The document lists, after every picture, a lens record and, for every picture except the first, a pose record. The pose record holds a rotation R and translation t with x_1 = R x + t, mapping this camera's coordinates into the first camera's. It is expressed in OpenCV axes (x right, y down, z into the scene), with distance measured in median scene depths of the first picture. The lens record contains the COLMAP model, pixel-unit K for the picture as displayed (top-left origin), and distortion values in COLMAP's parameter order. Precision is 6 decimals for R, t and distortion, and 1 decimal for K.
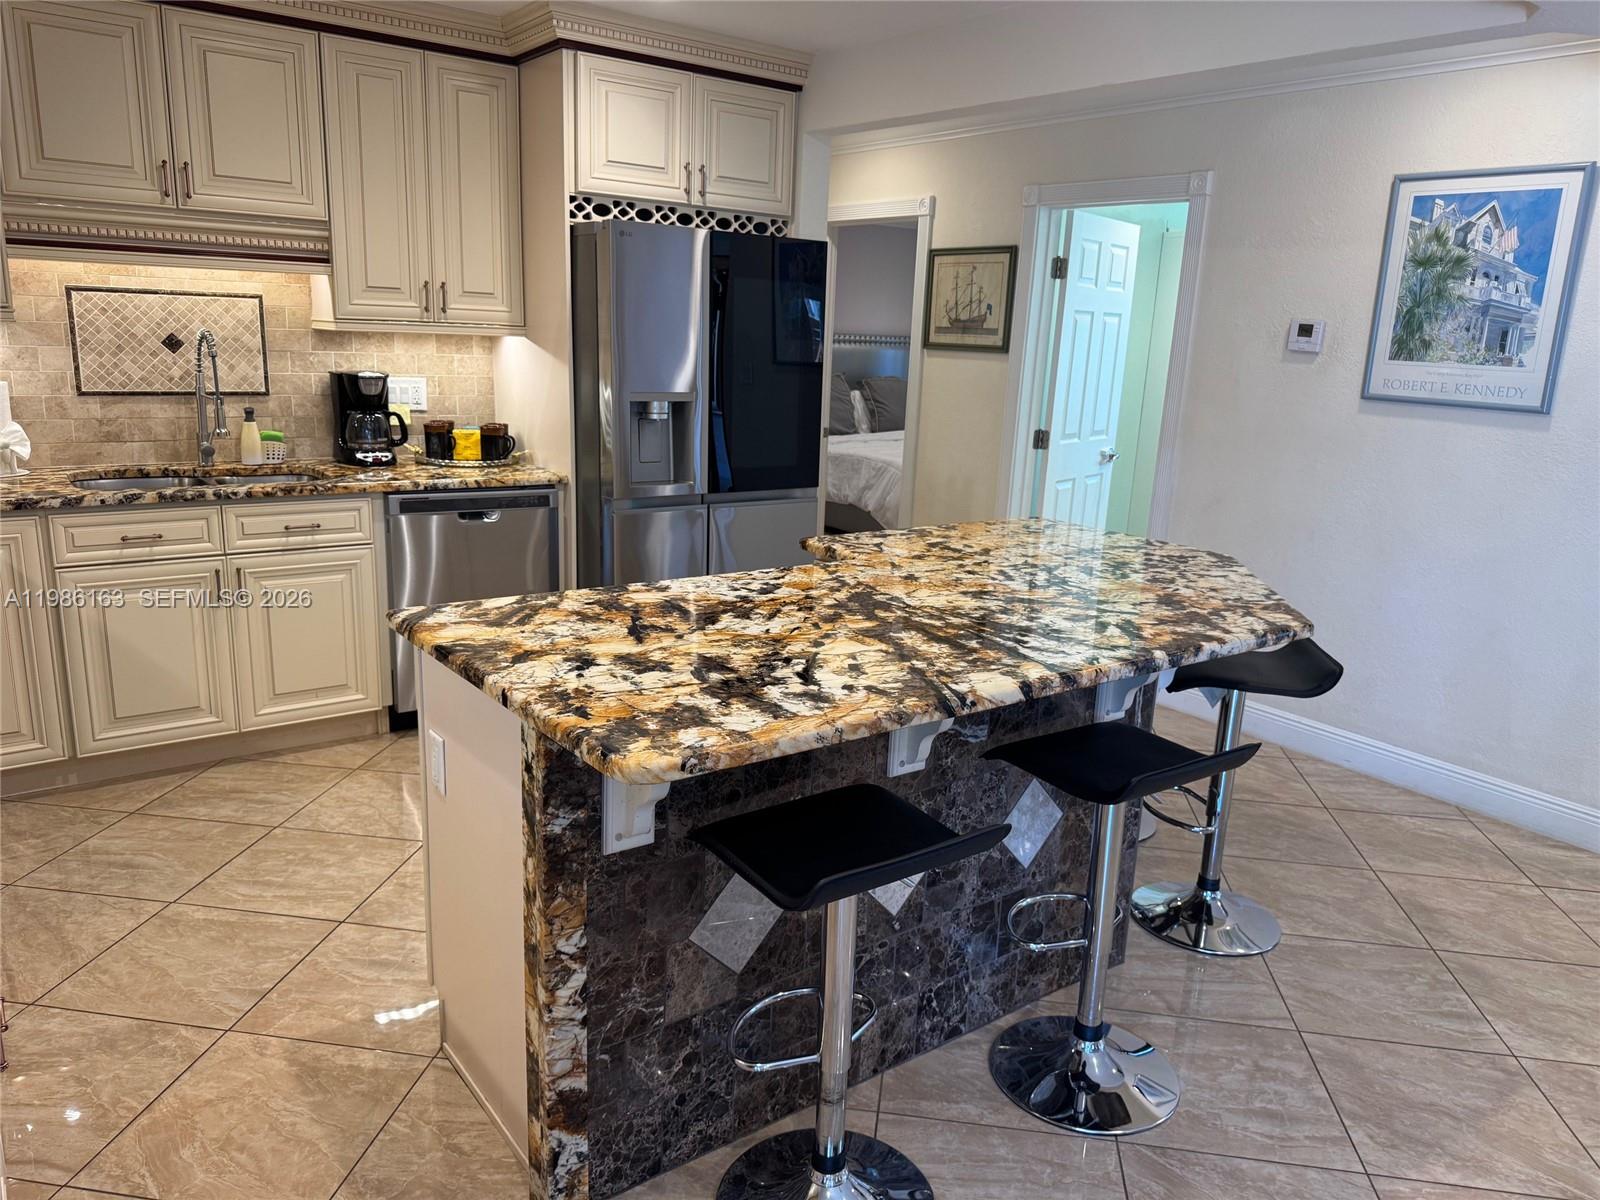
lens RADIAL K [[1133.1, 0, 796.9], [0, 1133.1, 609.9], [0, 0, 1]] dist [0.050817, -0.060388]
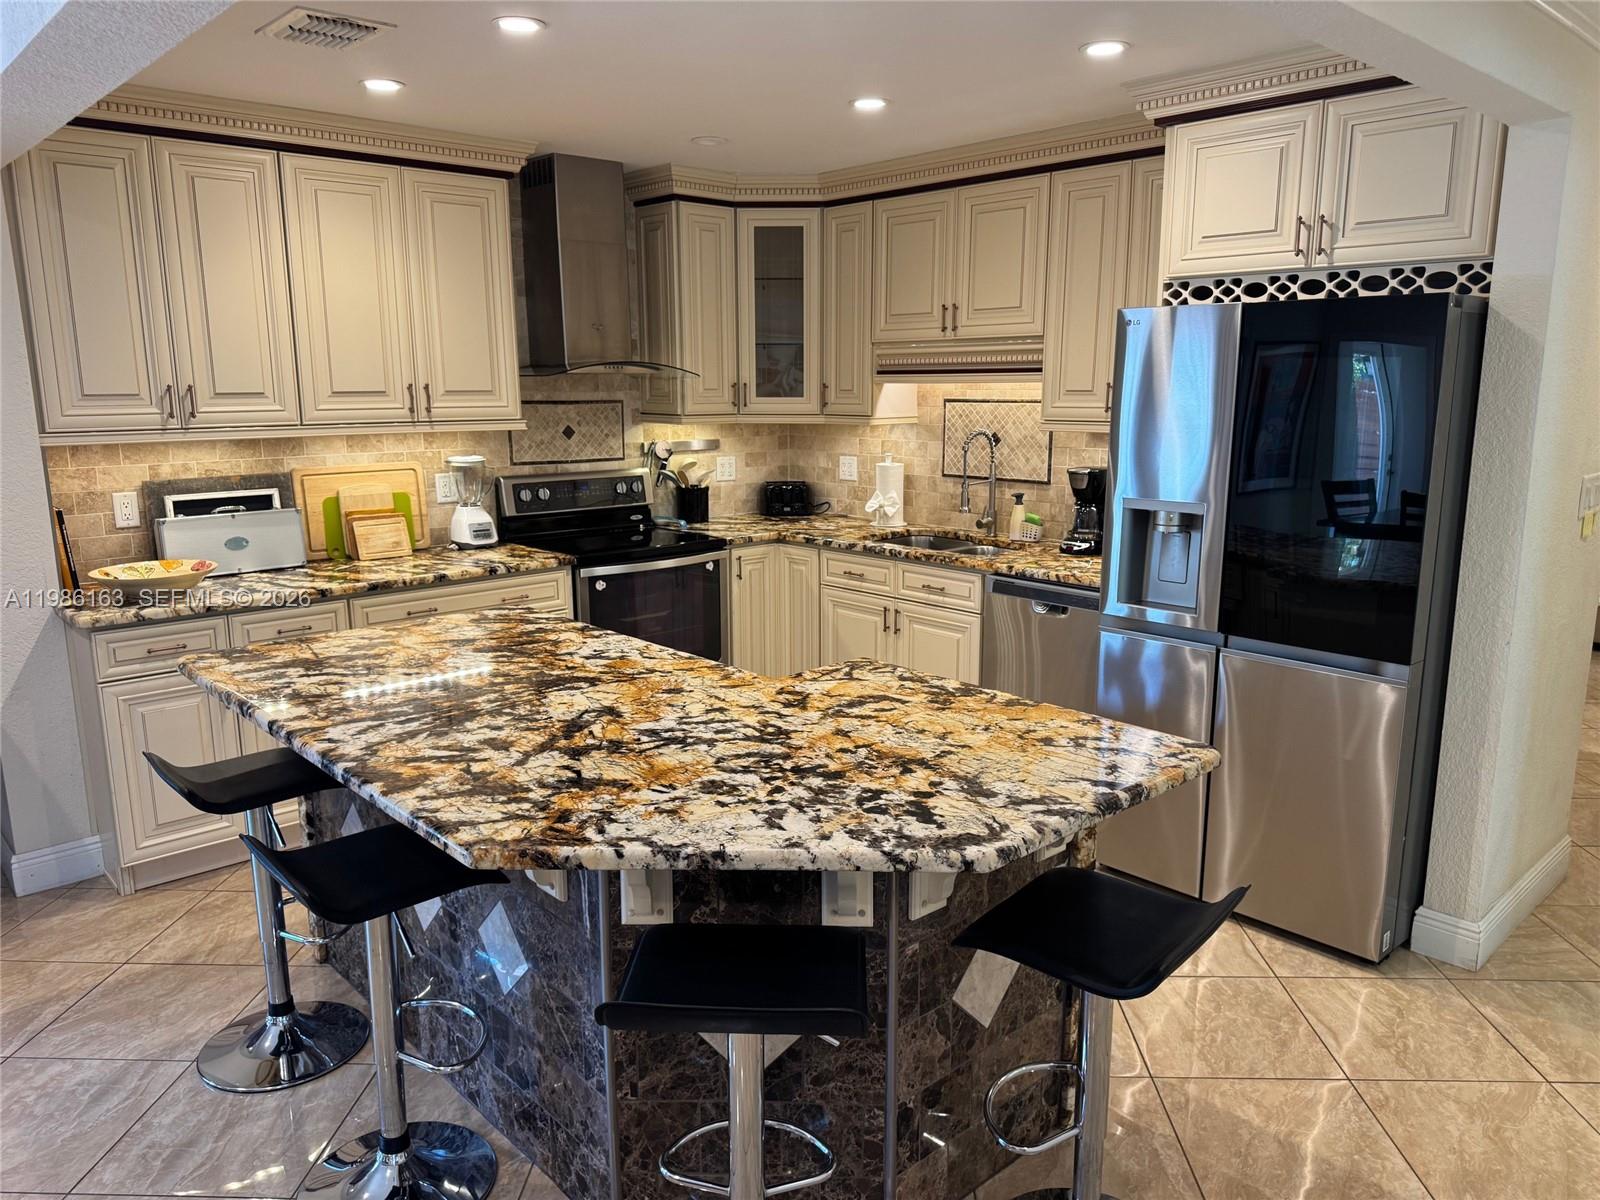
lens RADIAL K [[1133.1, 0, 820.7], [0, 1133.1, 610.4], [0, 0, 1]] dist [0.050817, -0.060388]
pose [[0.110611, 0.160193, -0.980869, 0.759752], [-0.235234, 0.963102, 0.130764, -0.181826], [0.965624, 0.216270, 0.144213, 0.718521]]
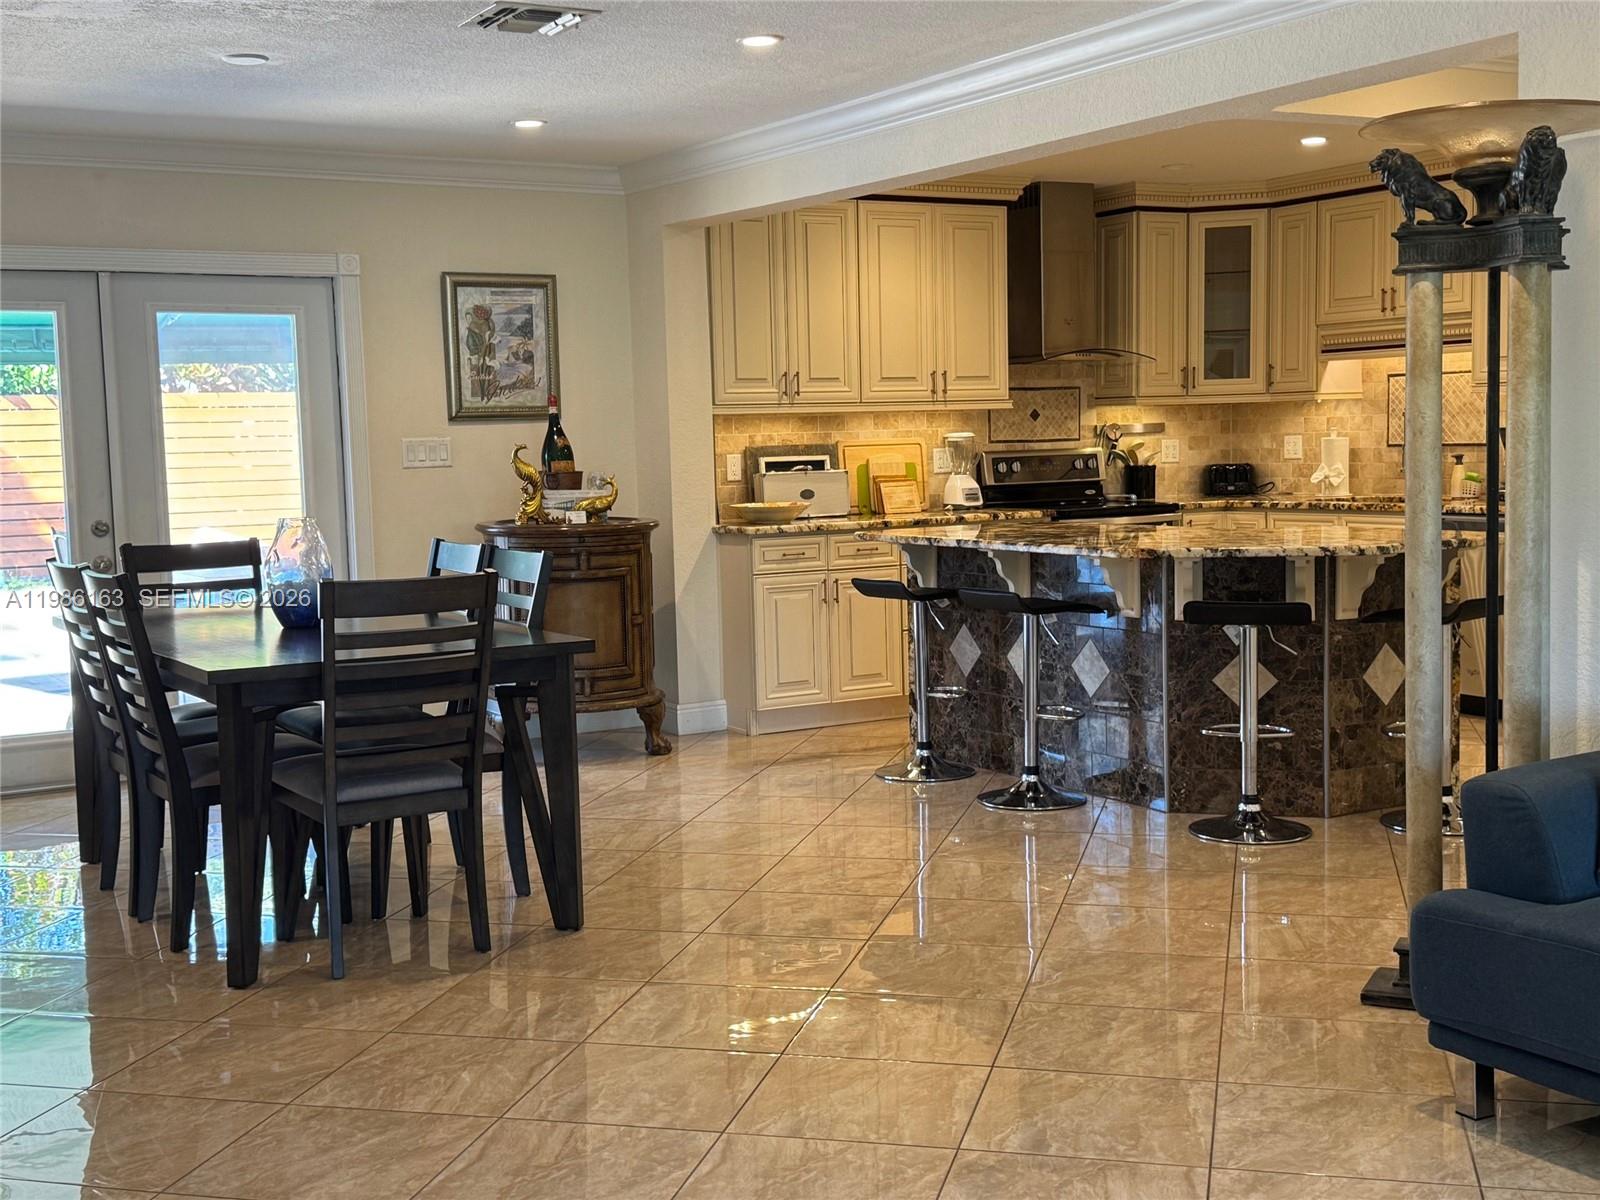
lens RADIAL K [[1937.7, 0, 805.6], [0, 1937.7, 603.3], [0, 0, 1]] dist [0.141145, 0.000000]
pose [[-0.103275, 0.051232, -0.993333, 2.042160], [-0.221620, 0.972382, 0.073193, -0.010464], [0.969649, 0.227701, -0.089068, 0.564624]]
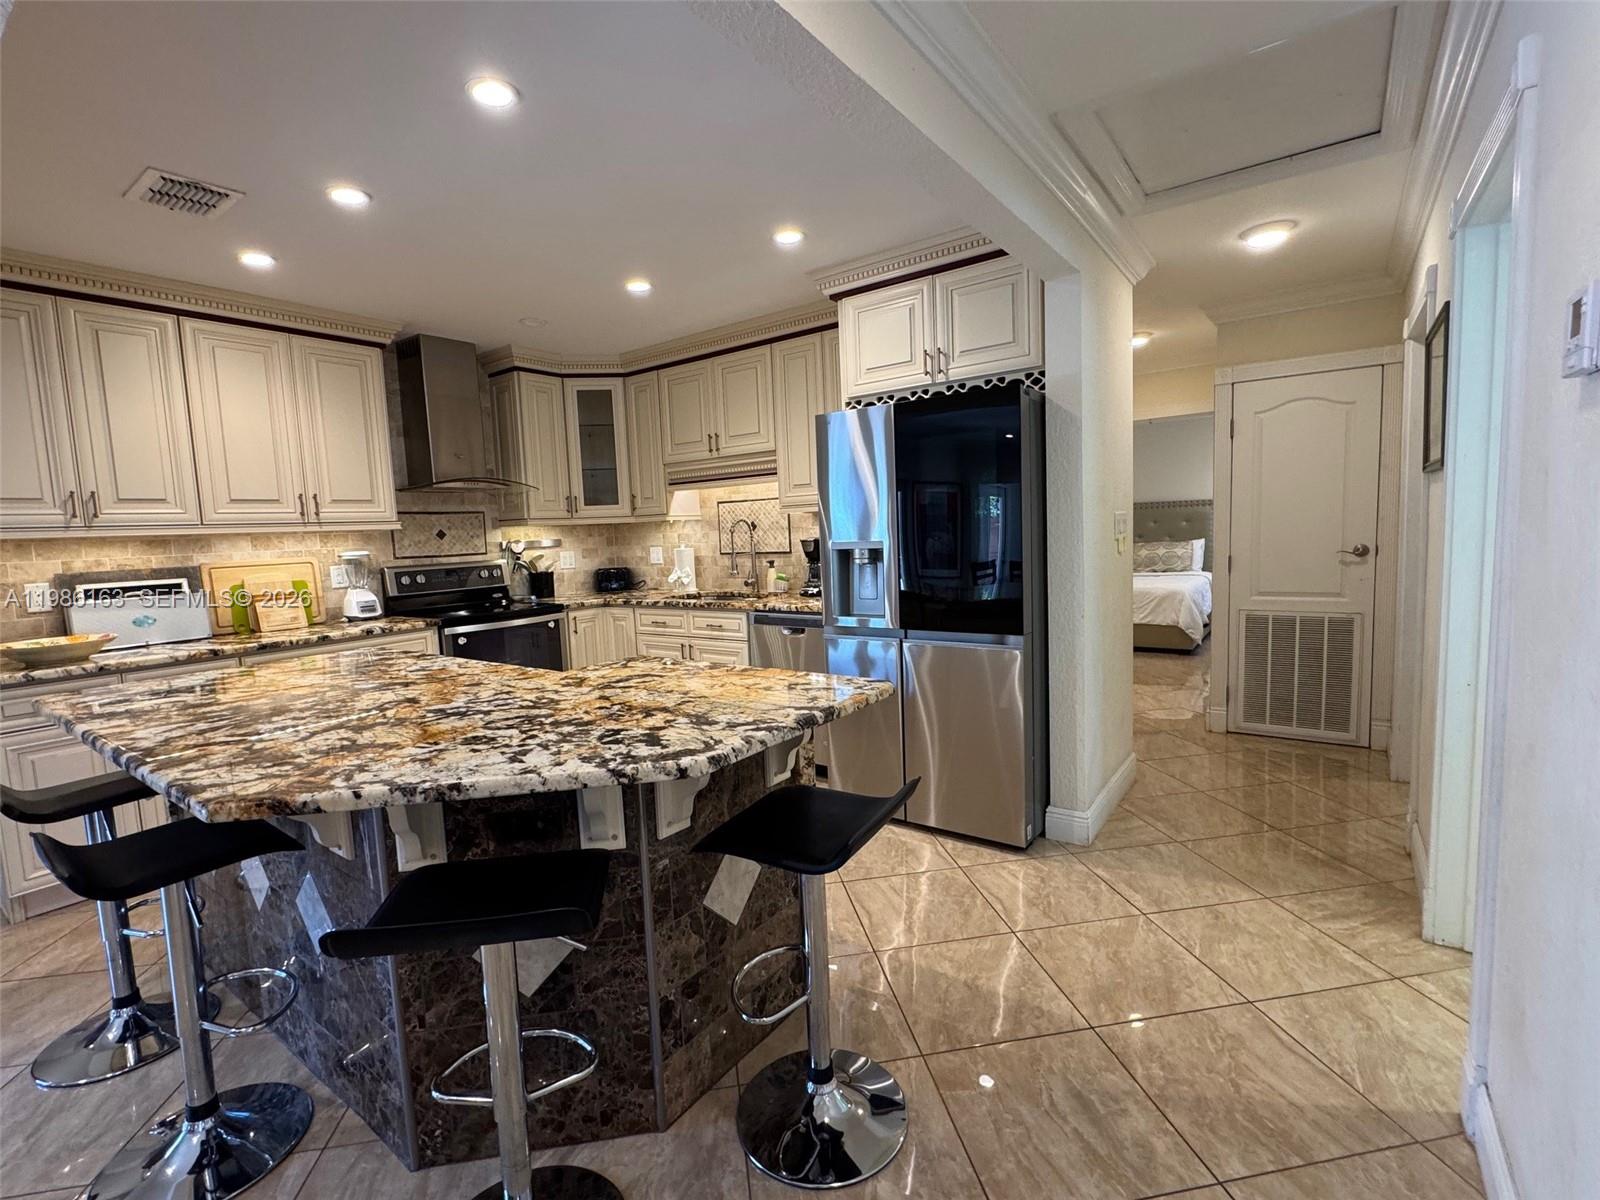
lens RADIAL K [[733.1, 0, 807.9], [0, 733.1, 600.9], [0, 0, 1]] dist [-0.005372, 0.002148]
pose [[0.294617, 0.041020, -0.954734, 0.676570], [-0.179163, 0.983733, -0.013021, -0.122120], [0.938670, 0.174890, 0.297174, 0.803625]]
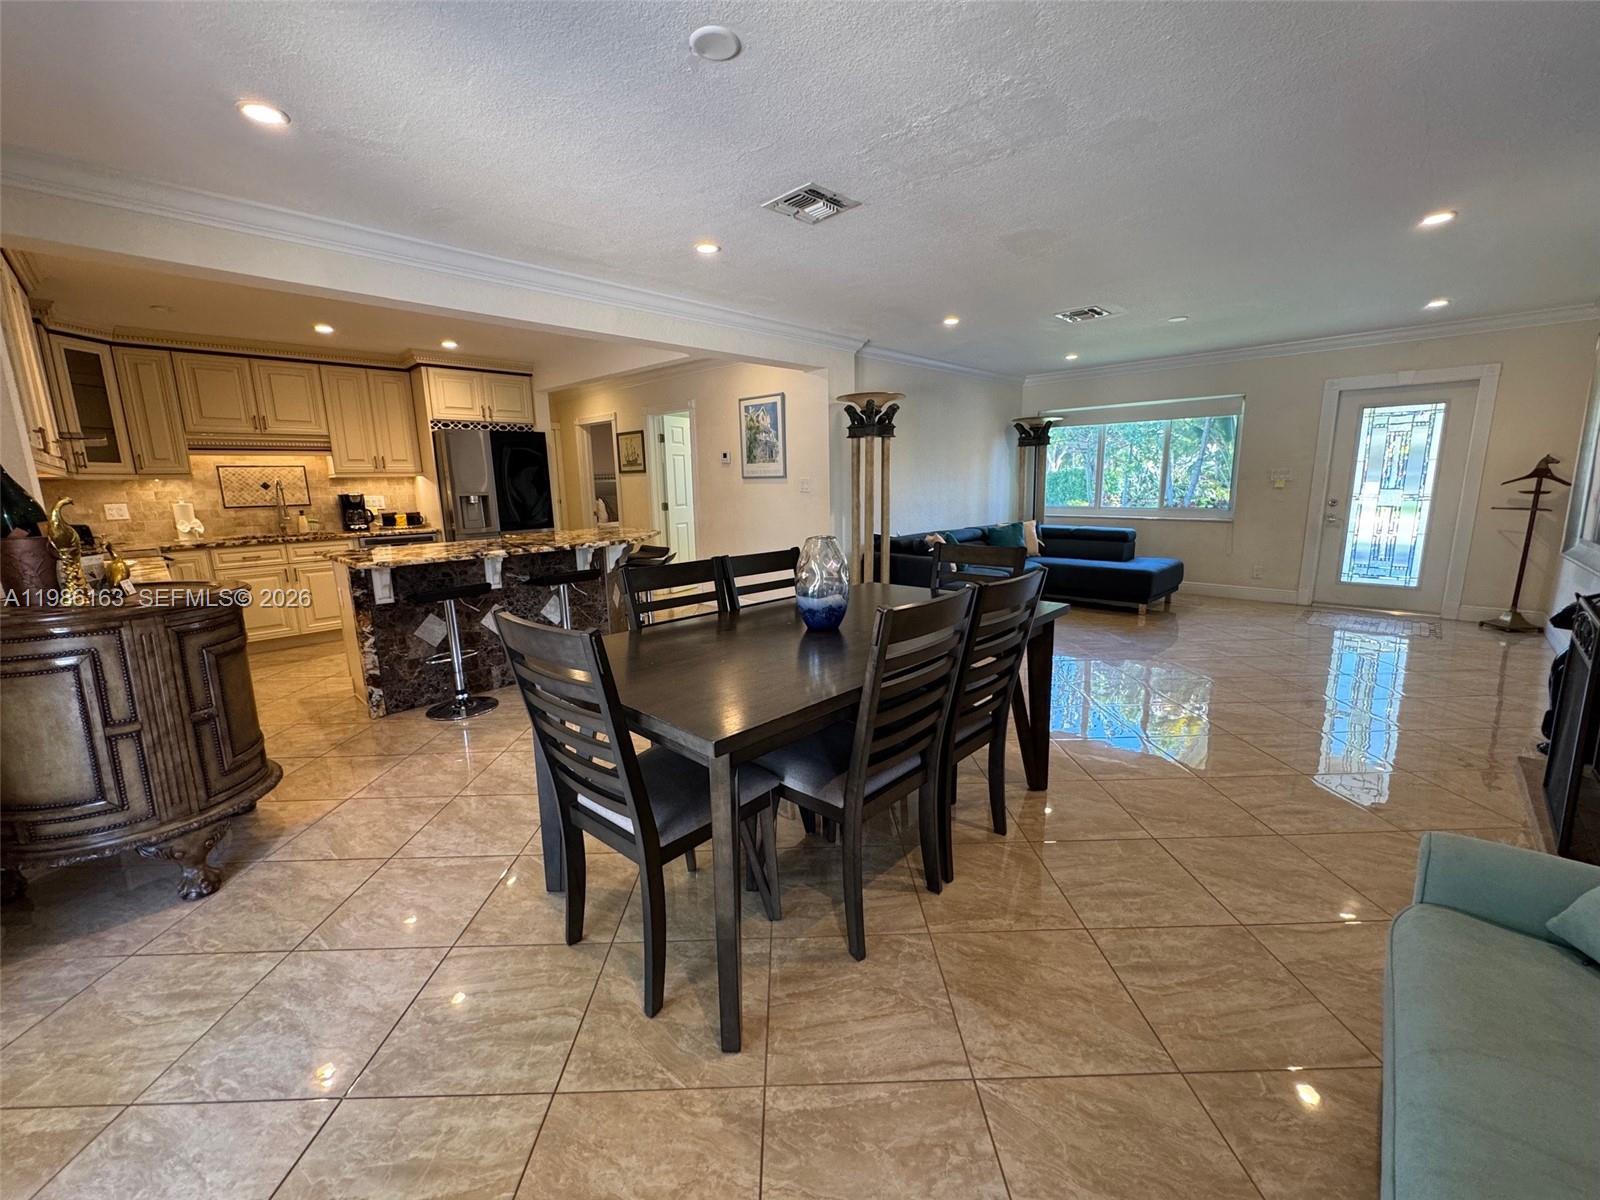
lens RADIAL K [[638.5, 0, 800.6], [0, 638.5, 600.1], [0, 0, 1]] dist [-0.005589, 0.001185]
pose [[0.986087, -0.089146, 0.140302, 0.425411], [0.096928, 0.994053, -0.049629, 0.214044], [-0.135044, 0.062538, 0.988864, -0.566064]]
